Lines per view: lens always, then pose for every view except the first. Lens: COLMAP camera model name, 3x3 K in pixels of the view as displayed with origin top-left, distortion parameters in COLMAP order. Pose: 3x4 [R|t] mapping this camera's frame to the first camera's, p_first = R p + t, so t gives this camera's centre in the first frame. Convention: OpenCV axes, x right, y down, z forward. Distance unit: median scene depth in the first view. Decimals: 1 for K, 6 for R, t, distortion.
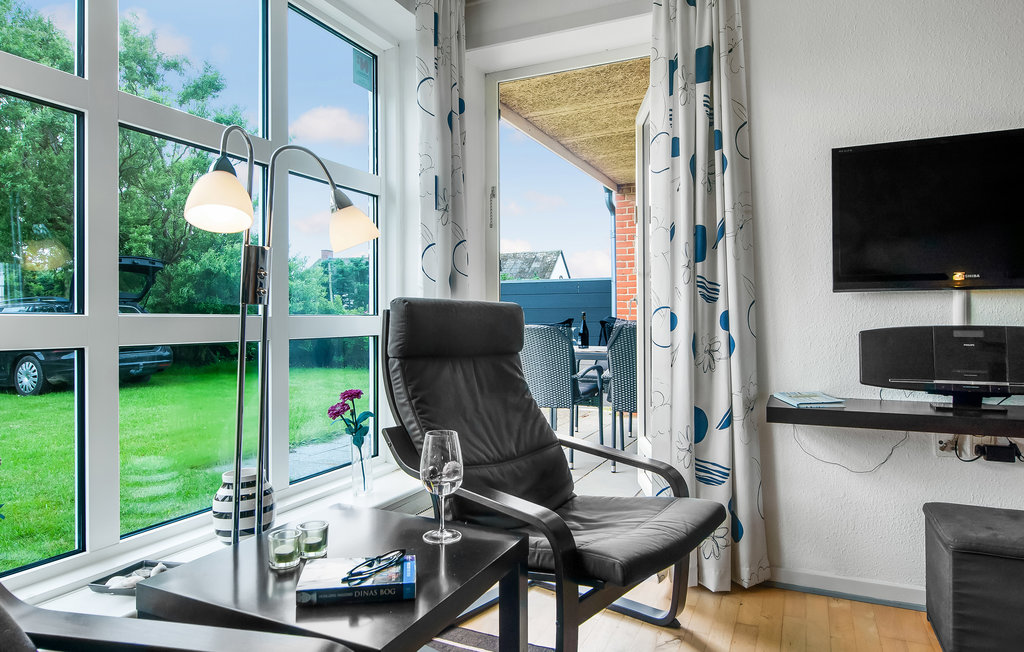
lens RADIAL K [[639.6, 0, 513.5], [0, 639.6, 323.1], [0, 0, 1]] dist [-0.004133, 0.004876]
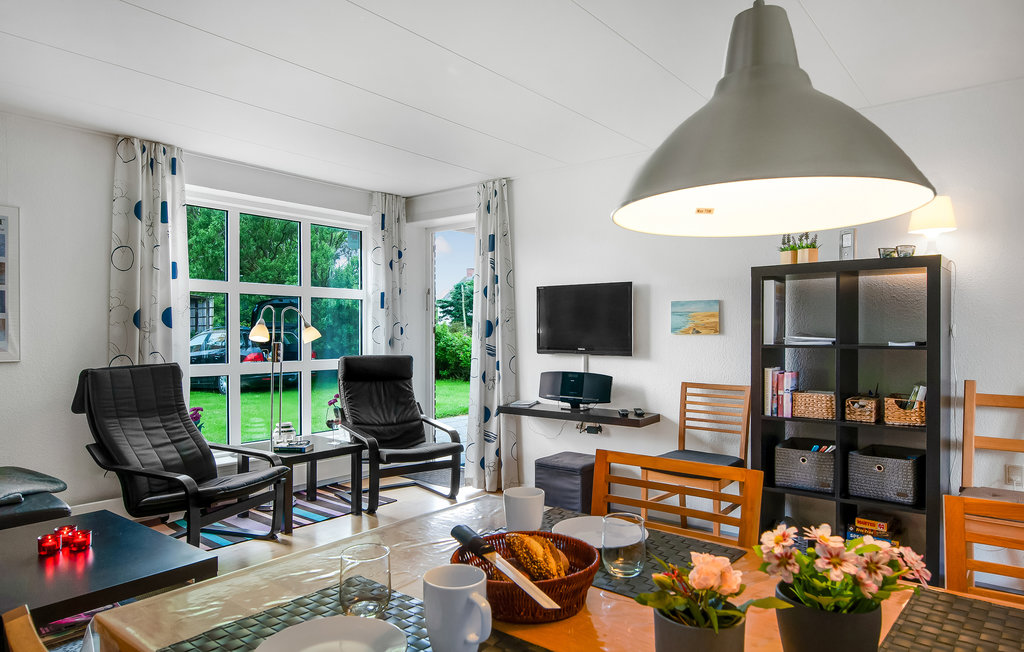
lens RADIAL K [[639.6, 0, 493.9], [0, 639.6, 346.1], [0, 0, 1]] dist [-0.004133, 0.004876]
pose [[0.967898, 0.008430, -0.251204, 0.850239], [-0.004430, 0.999854, 0.016484, -0.103232], [0.251306, -0.014842, 0.967794, -1.048773]]
